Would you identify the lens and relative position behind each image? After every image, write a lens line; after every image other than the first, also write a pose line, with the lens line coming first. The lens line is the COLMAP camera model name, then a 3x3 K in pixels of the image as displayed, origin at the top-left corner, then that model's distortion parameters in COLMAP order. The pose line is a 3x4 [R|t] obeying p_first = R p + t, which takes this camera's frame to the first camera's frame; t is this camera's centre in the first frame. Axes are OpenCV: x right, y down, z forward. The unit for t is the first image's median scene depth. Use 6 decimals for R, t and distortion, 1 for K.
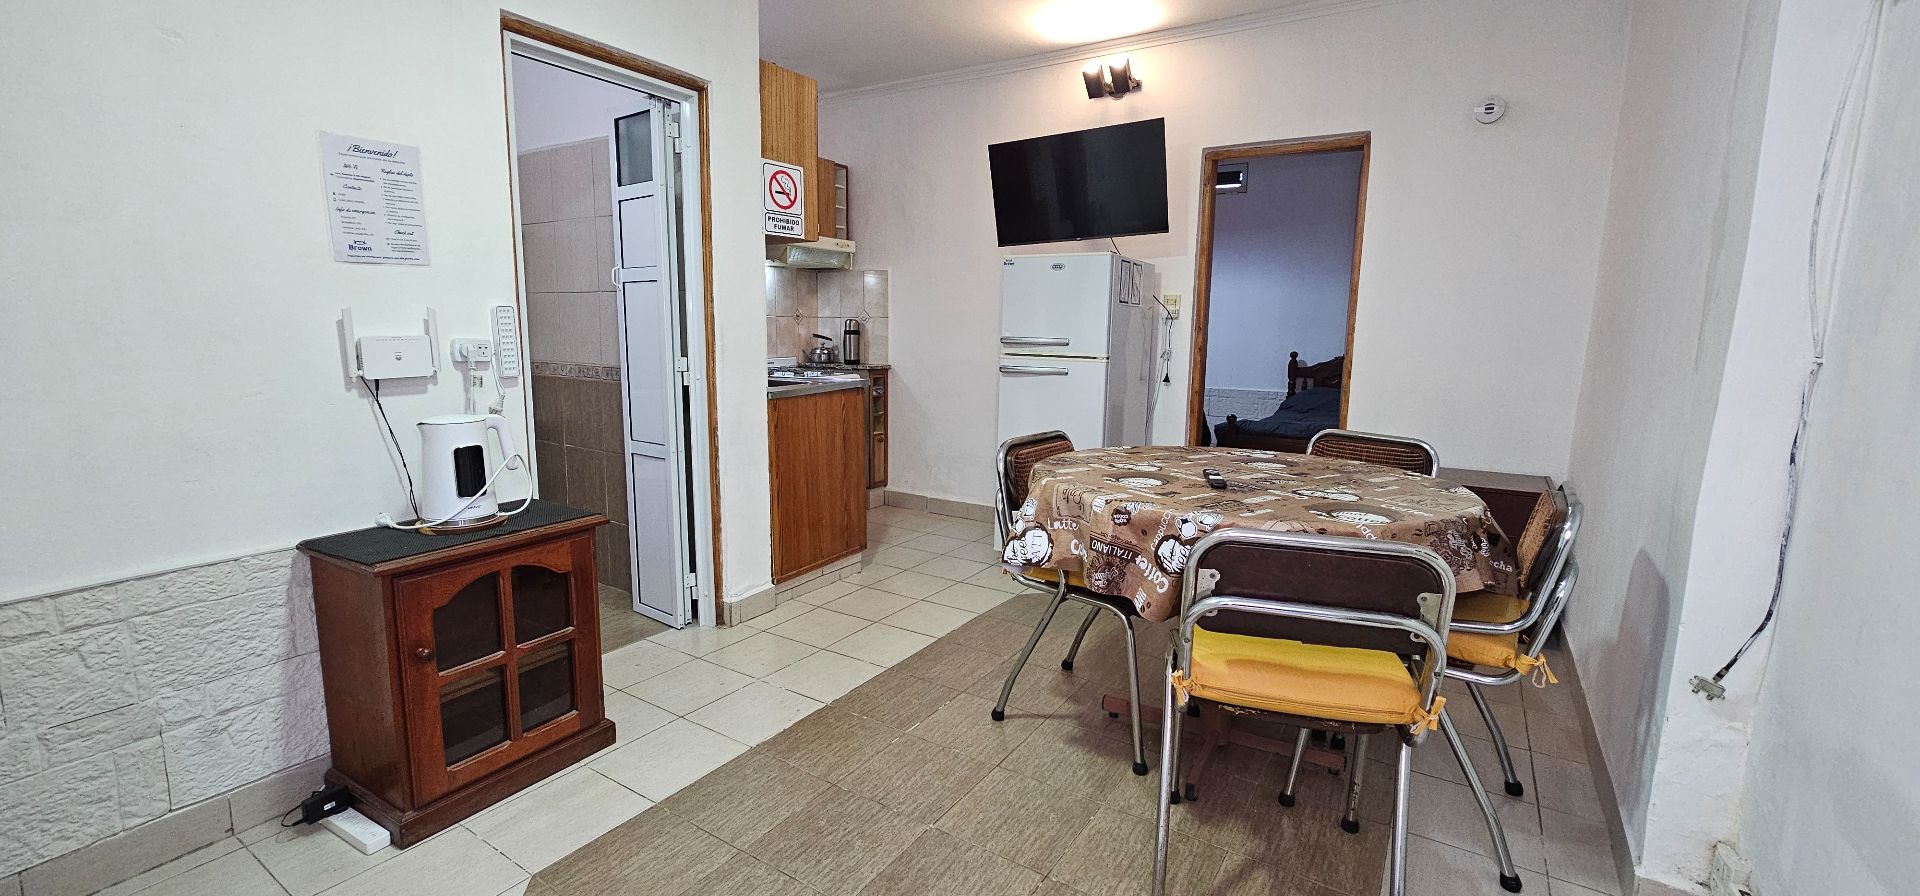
lens RADIAL K [[780.0, 0, 957.6], [0, 780.0, 439.6], [0, 0, 1]] dist [-0.002569, 0.000269]
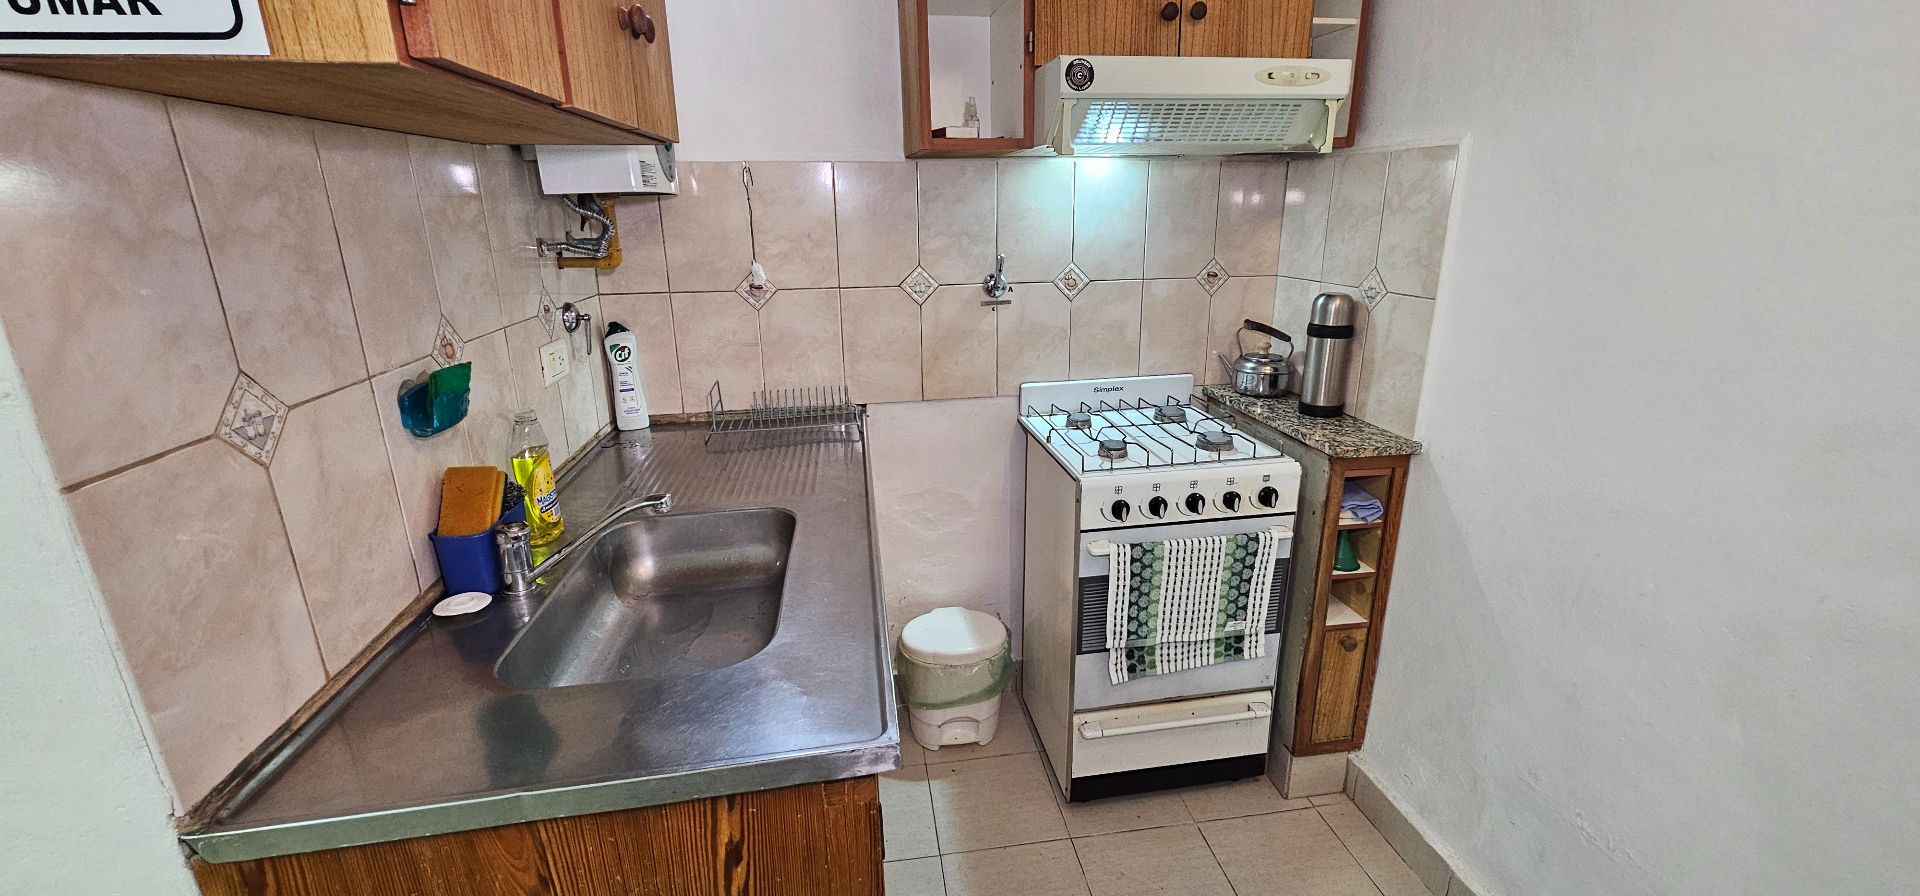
lens RADIAL K [[780.0, 0, 966.1], [0, 780.0, 445.3], [0, 0, 1]] dist [-0.002569, 0.000269]
pose [[0.670241, 0.197162, -0.715475, 0.021082], [-0.095120, 0.978936, 0.180658, -0.134477], [0.736023, -0.053029, 0.674876, 0.627476]]
